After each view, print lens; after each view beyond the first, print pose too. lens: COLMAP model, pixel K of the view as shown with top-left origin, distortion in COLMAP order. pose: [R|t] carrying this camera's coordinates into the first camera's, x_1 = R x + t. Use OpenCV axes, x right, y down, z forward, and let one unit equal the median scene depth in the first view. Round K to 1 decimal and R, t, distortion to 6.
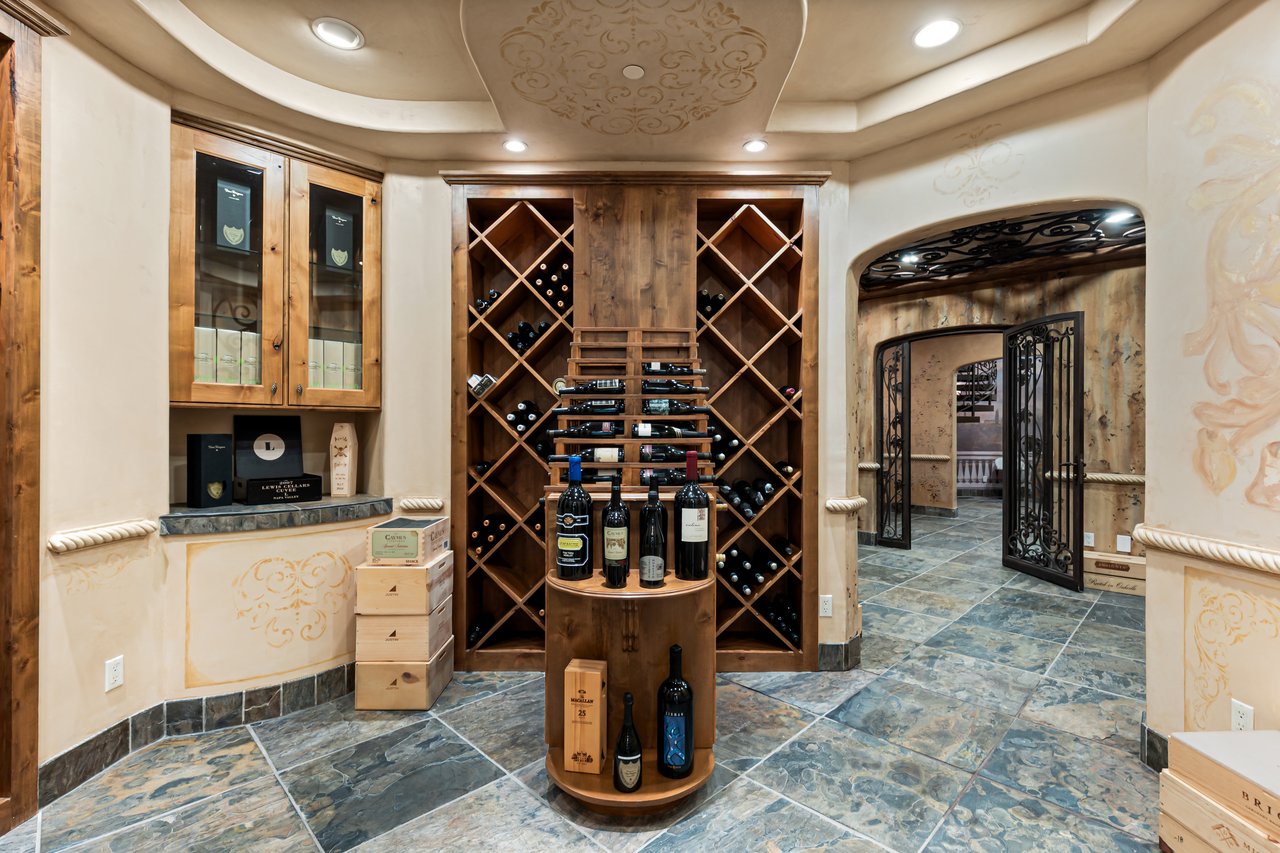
lens RADIAL K [[580.9, 0, 638.7], [0, 580.9, 428.3], [0, 0, 1]] dist [0.000532, -0.000637]
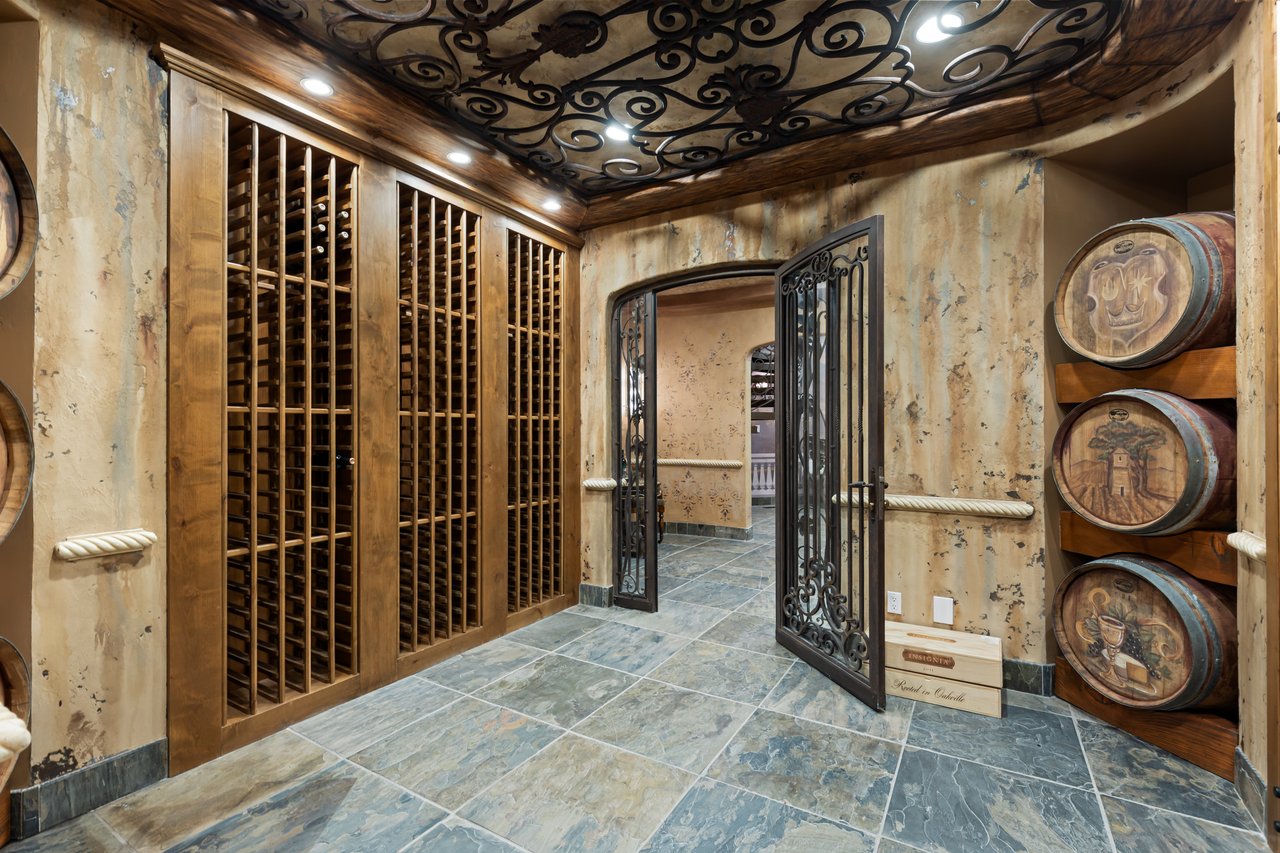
lens RADIAL K [[580.9, 0, 638.7], [0, 580.9, 428.3], [0, 0, 1]] dist [0.000532, -0.000637]
pose [[0.971197, -0.003746, 0.238250, 0.332181], [0.004351, 0.999989, -0.002015, 0.005564], [-0.238239, 0.002993, 0.971202, 0.422458]]
